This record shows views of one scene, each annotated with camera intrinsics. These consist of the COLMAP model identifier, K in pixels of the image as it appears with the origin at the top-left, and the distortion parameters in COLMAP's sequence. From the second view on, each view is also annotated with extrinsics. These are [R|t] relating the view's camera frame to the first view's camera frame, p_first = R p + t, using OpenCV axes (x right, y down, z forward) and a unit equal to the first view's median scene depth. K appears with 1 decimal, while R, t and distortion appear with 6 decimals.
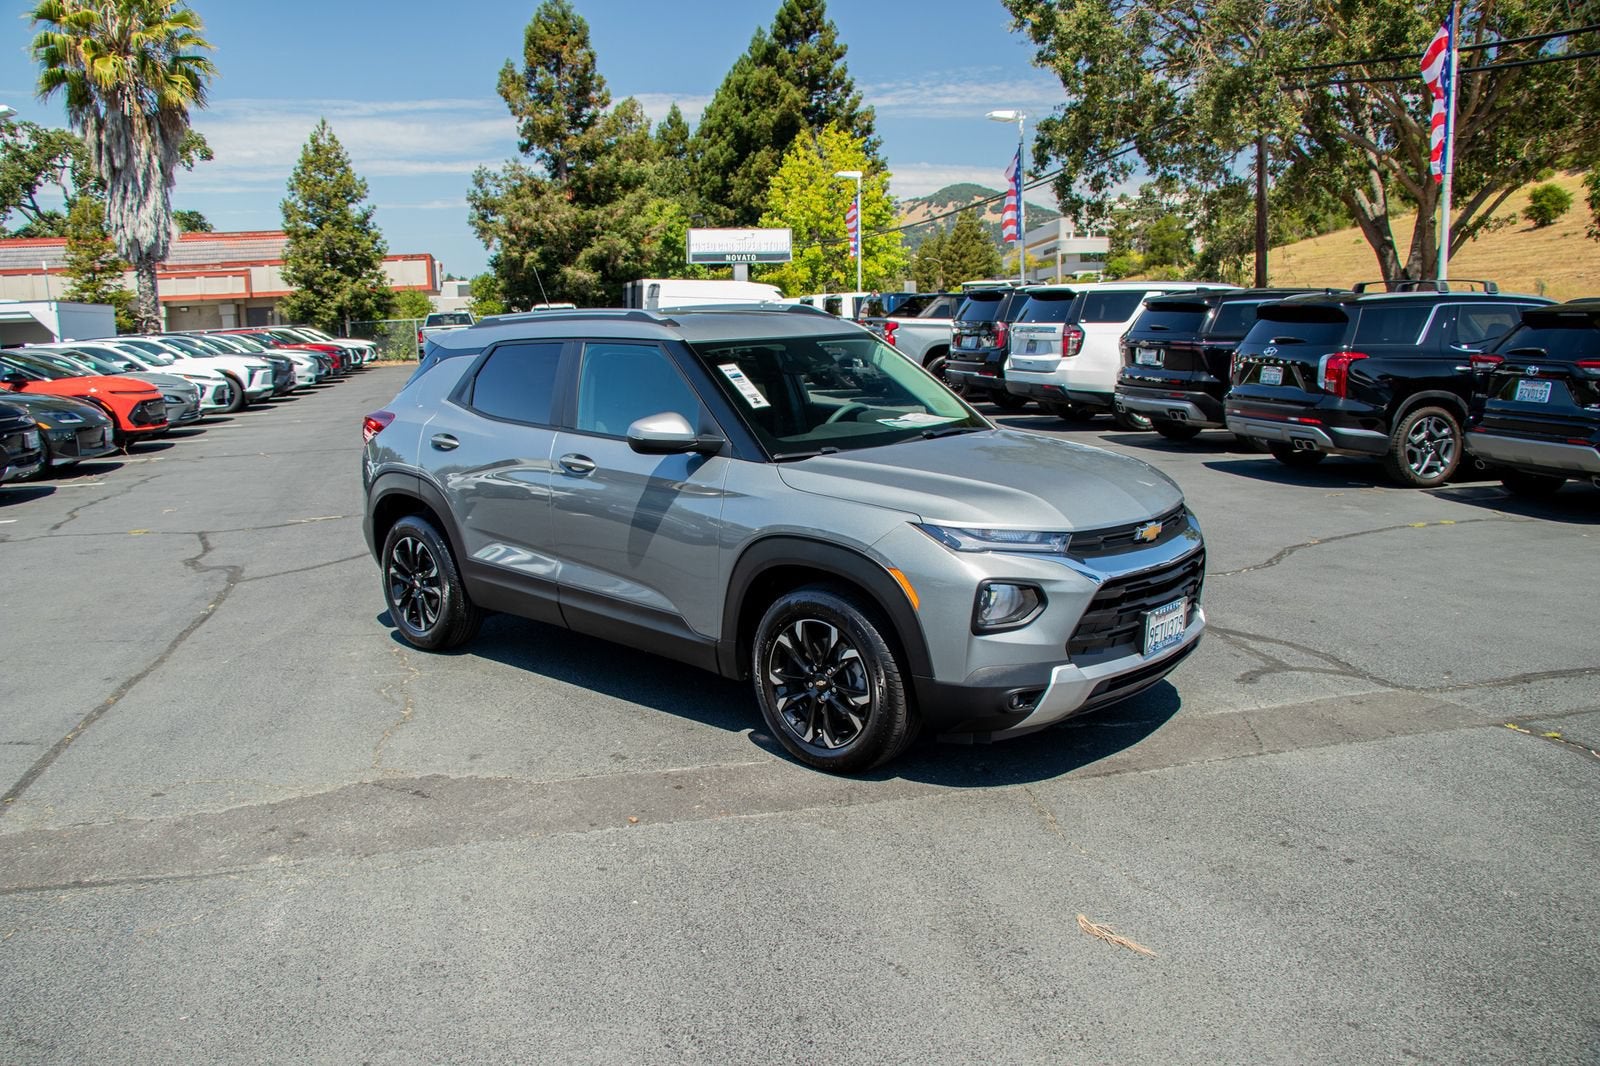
lens RADIAL K [[1307.4, 0, 800.0], [0, 1307.4, 533.0], [0, 0, 1]] dist [-0.181073, 0.128881]
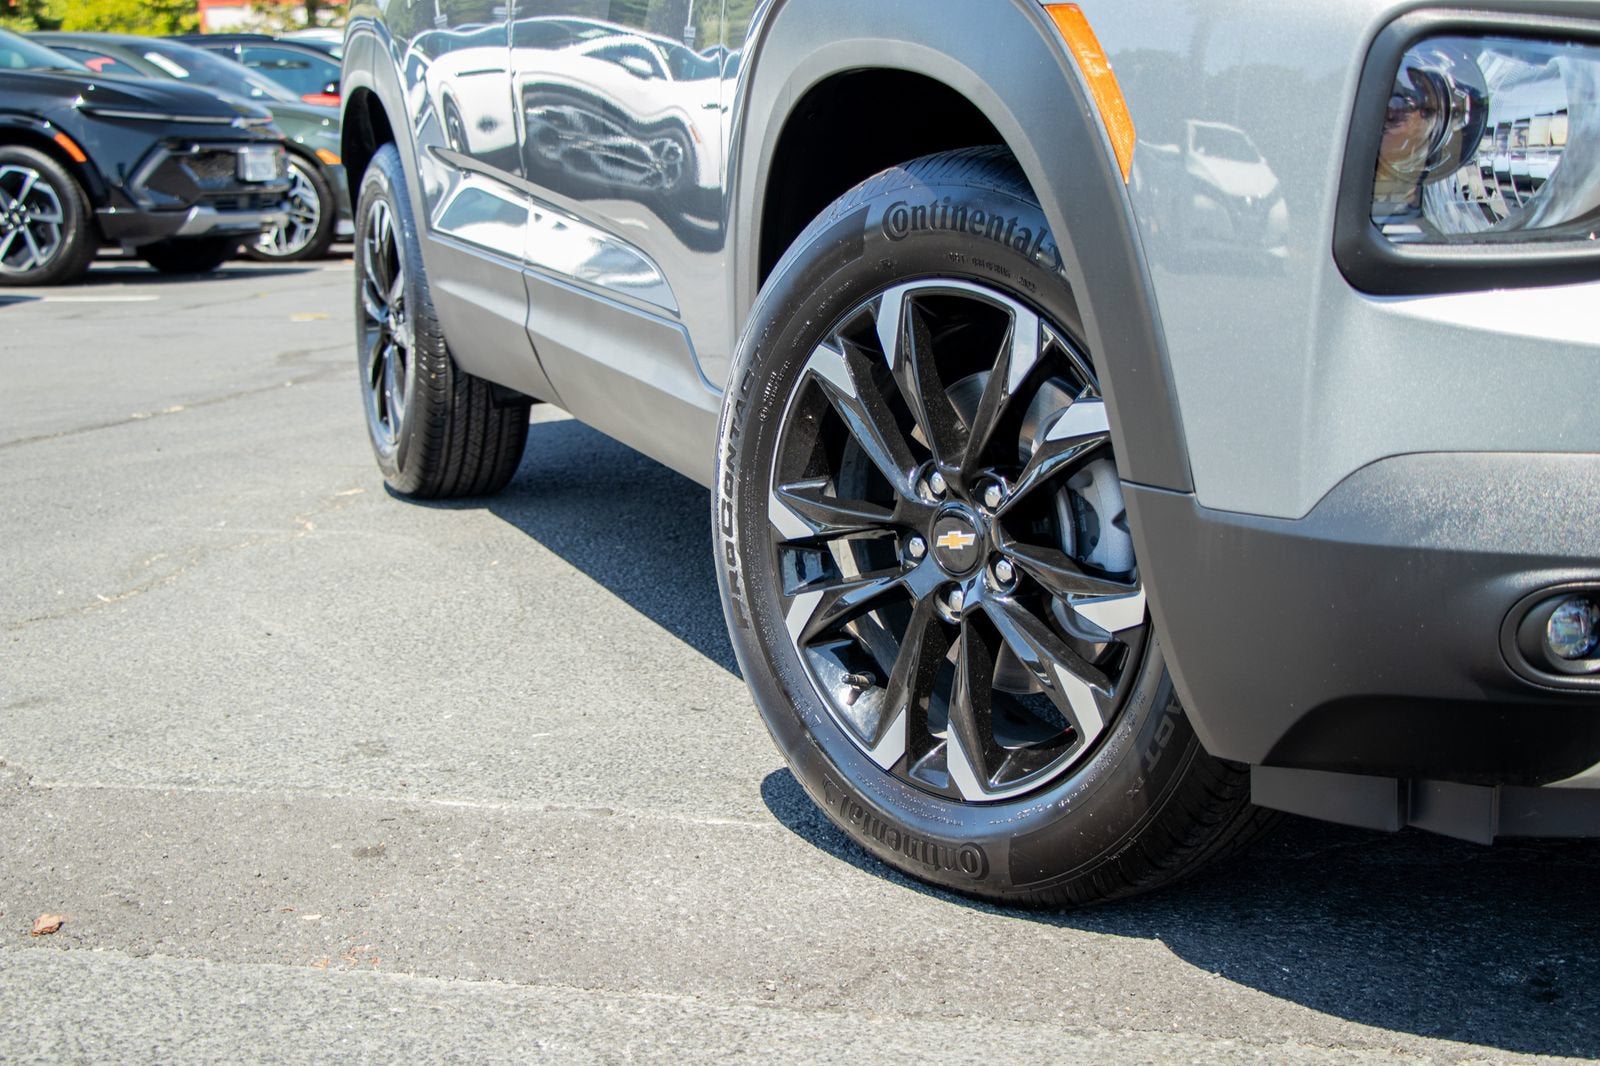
lens RADIAL K [[2407.5, 0, 804.8], [0, 2407.5, 550.9], [0, 0, 1]] dist [0.015553, 0.646925]
pose [[0.877053, 0.084379, -0.472925, 0.032894], [-0.079260, 0.996379, 0.030785, 0.015493], [0.473810, 0.010484, 0.880565, 0.083151]]
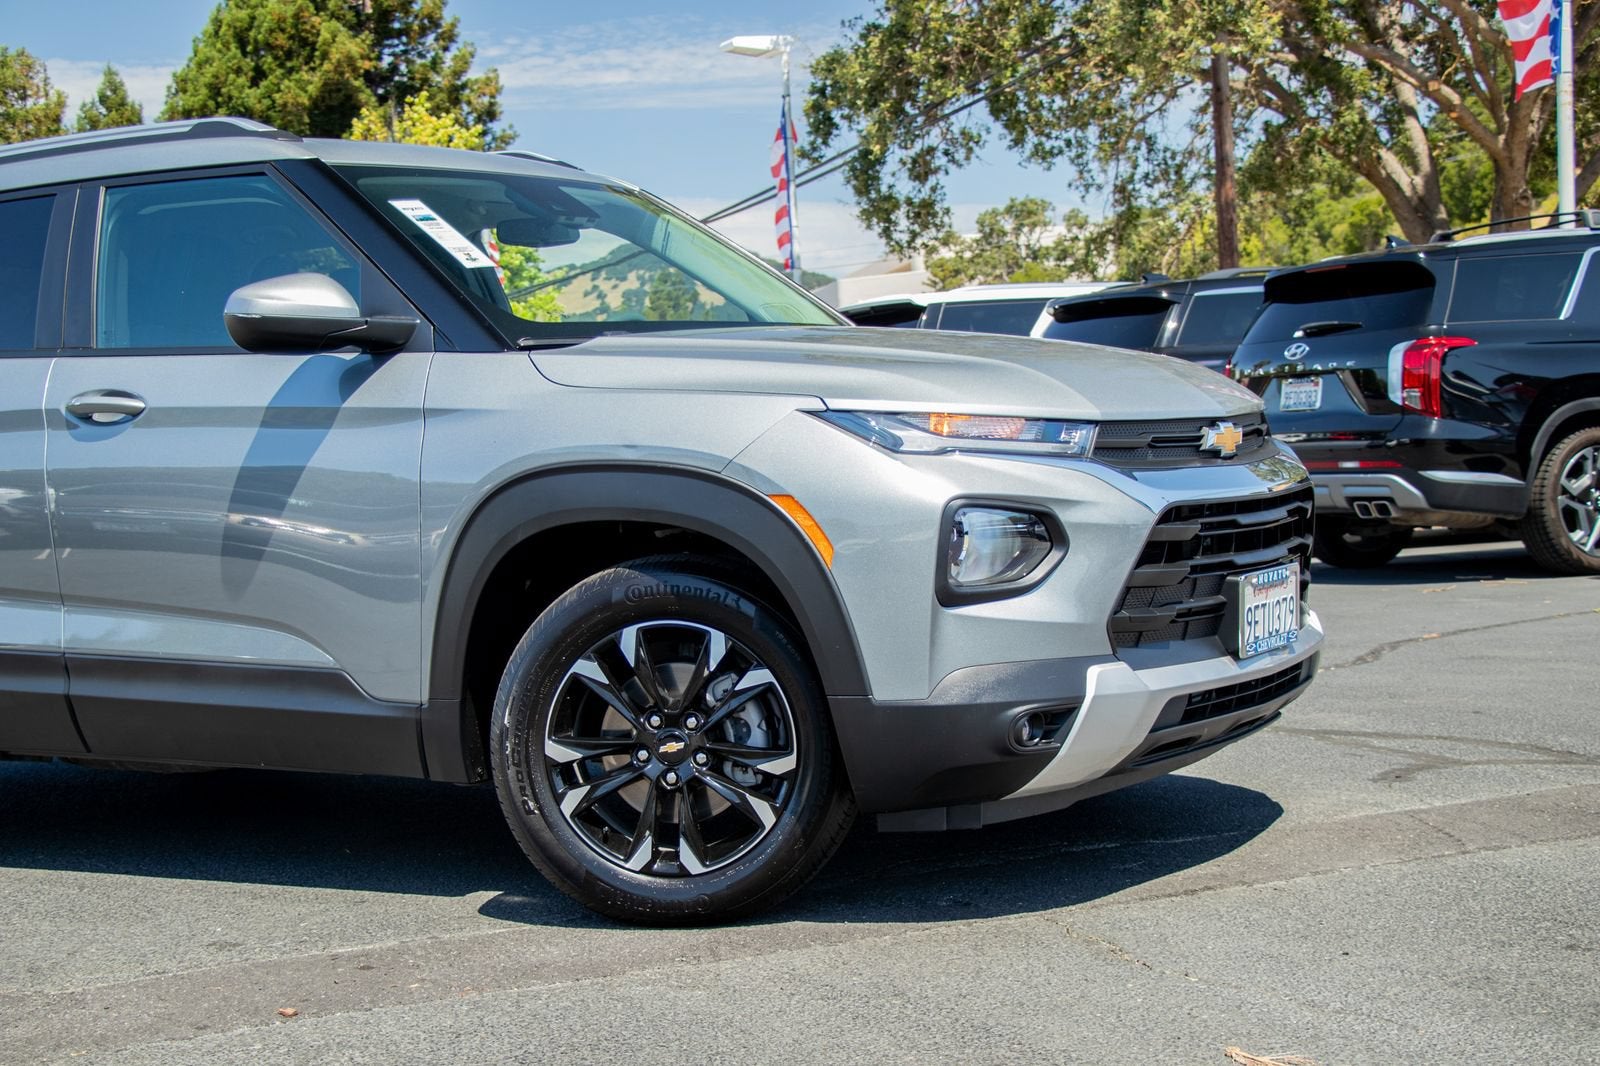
lens RADIAL K [[2407.5, 0, 804.8], [0, 2407.5, 550.9], [0, 0, 1]] dist [0.015553, 0.646925]
pose [[0.983298, -0.039153, 0.177742, -0.012621], [0.062241, 0.990045, -0.126239, 0.023796], [-0.171030, 0.135194, 0.975946, 0.006481]]
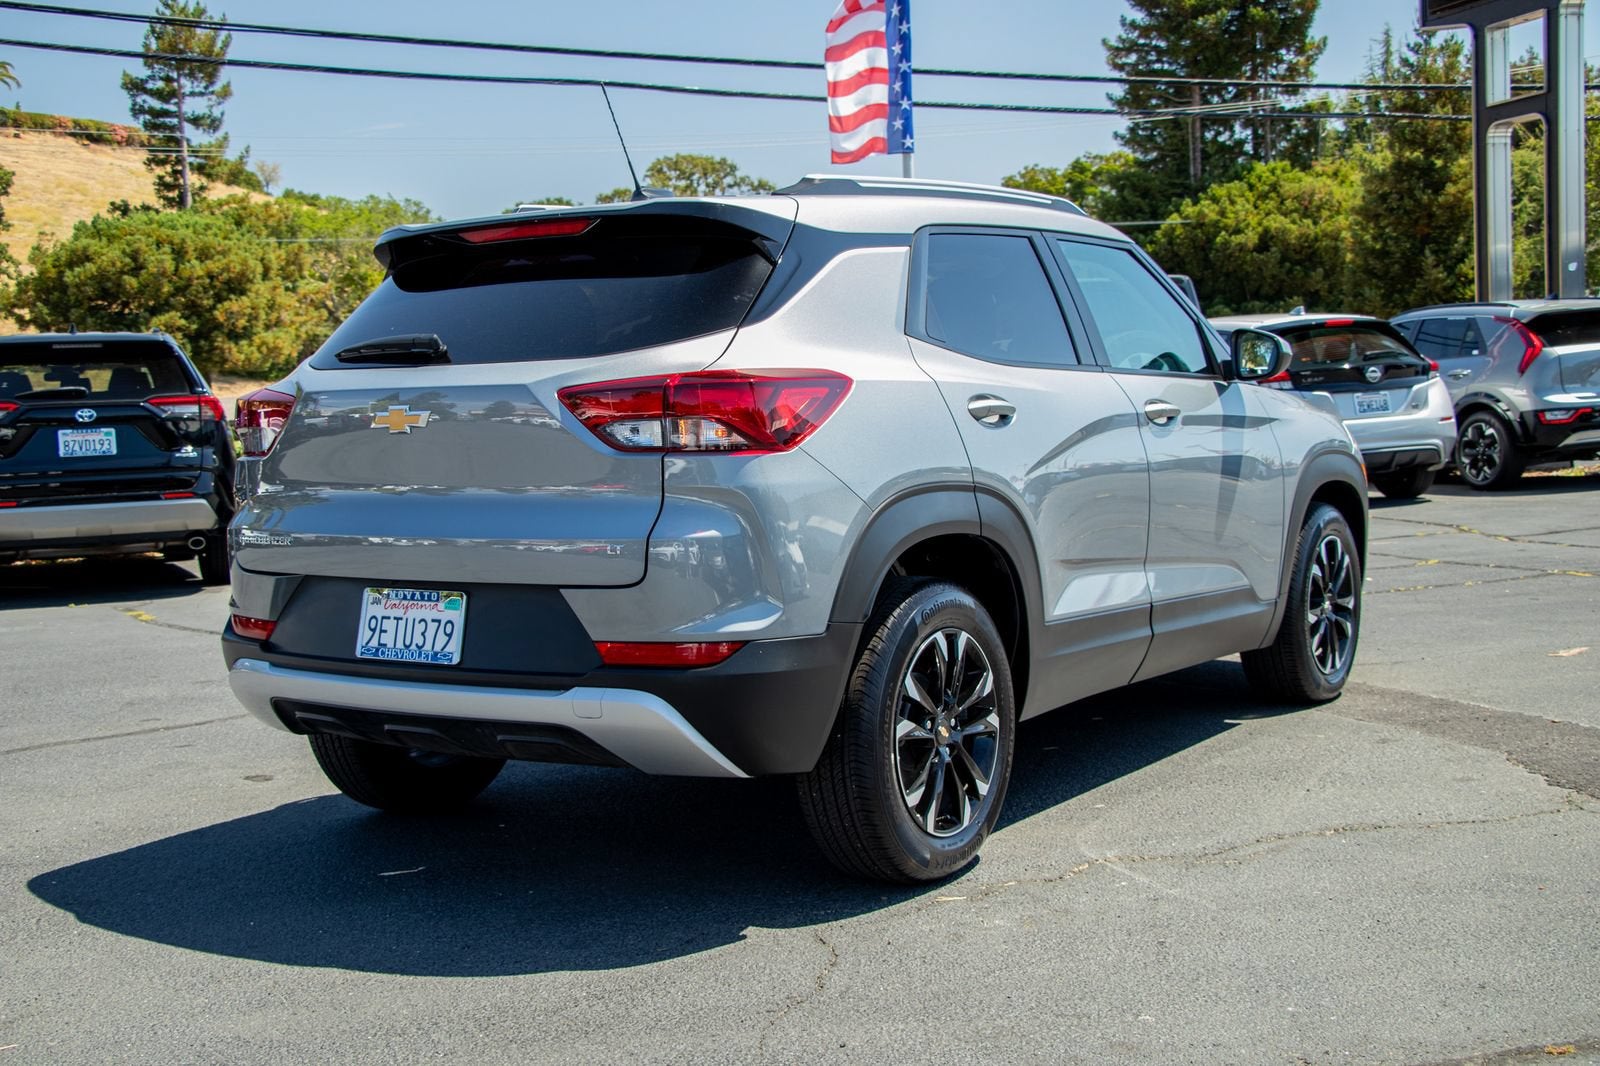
lens RADIAL K [[1844.7, 0, 840.8], [0, 1844.7, 530.7], [0, 0, 1]] dist [0.002930, 0.048388]
pose [[-0.149616, -0.050156, 0.987471, -0.187004], [0.204490, 0.975550, 0.080533, -0.017956], [-0.967367, 0.213978, -0.135701, 0.223133]]
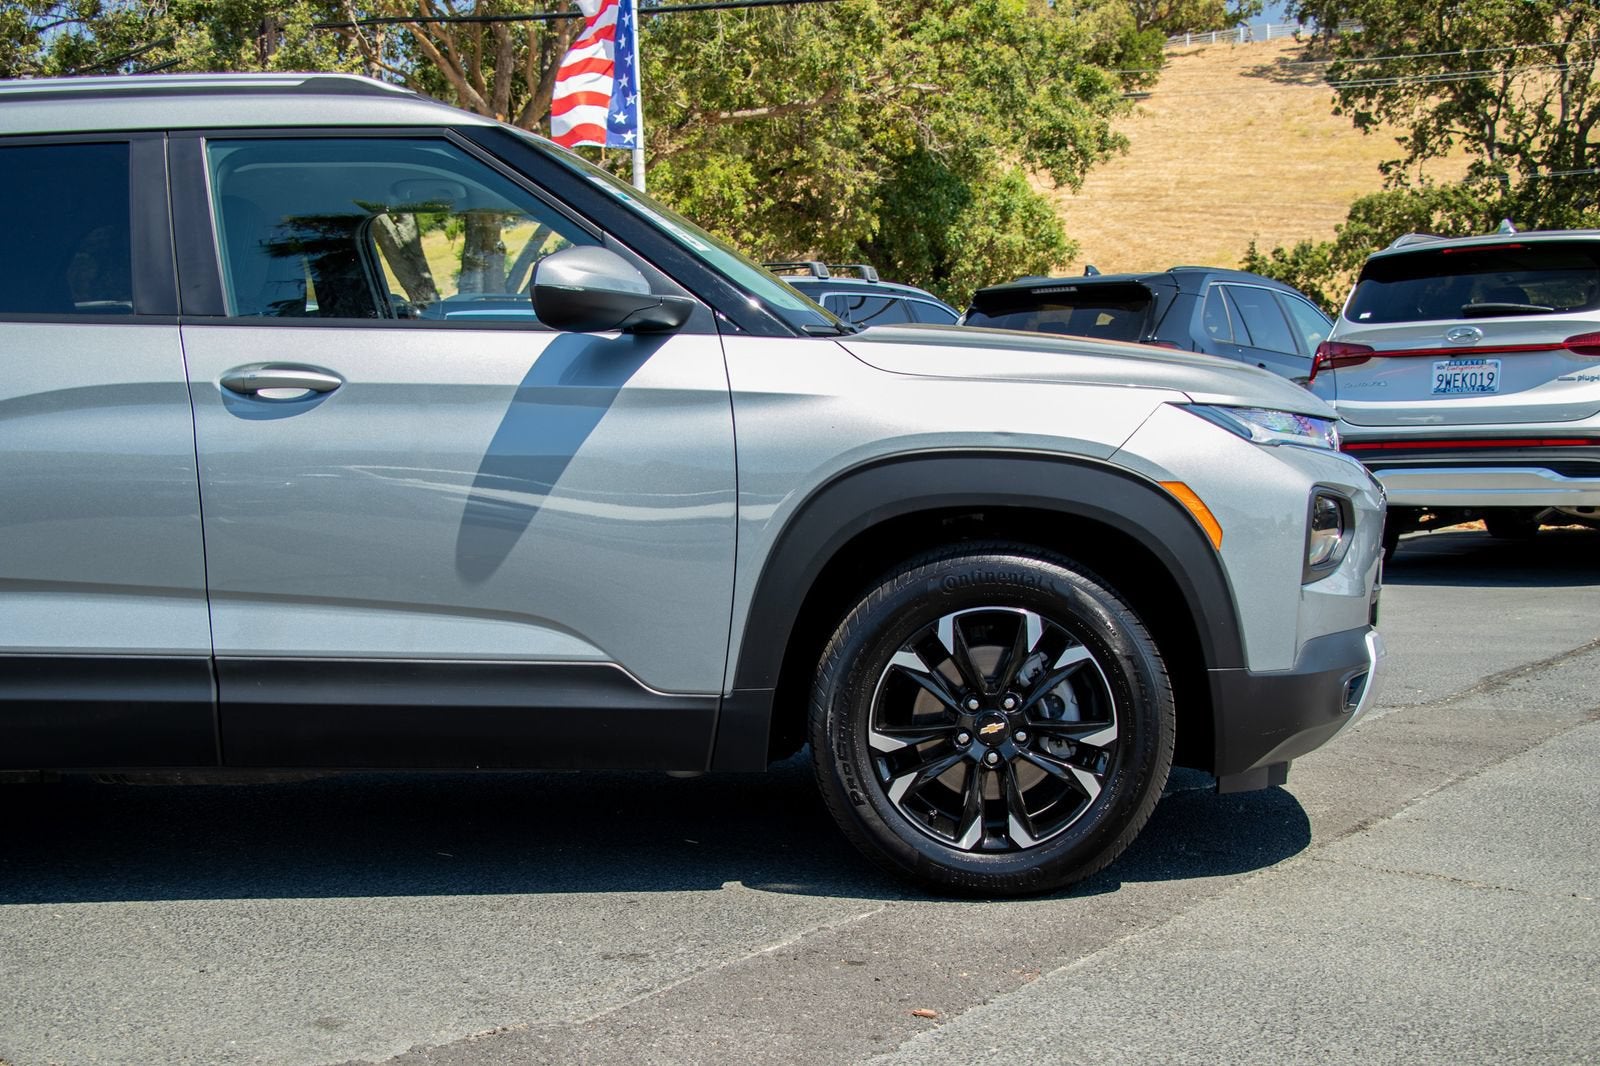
lens RADIAL K [[2120.3, 0, 797.0], [0, 2120.3, 533.6], [0, 0, 1]] dist [-0.088101, 0.722891]
pose [[0.767561, -0.042664, 0.639554, -0.087299], [0.126115, 0.988331, -0.085426, 0.014686], [-0.628447, 0.146227, 0.763985, 0.055639]]
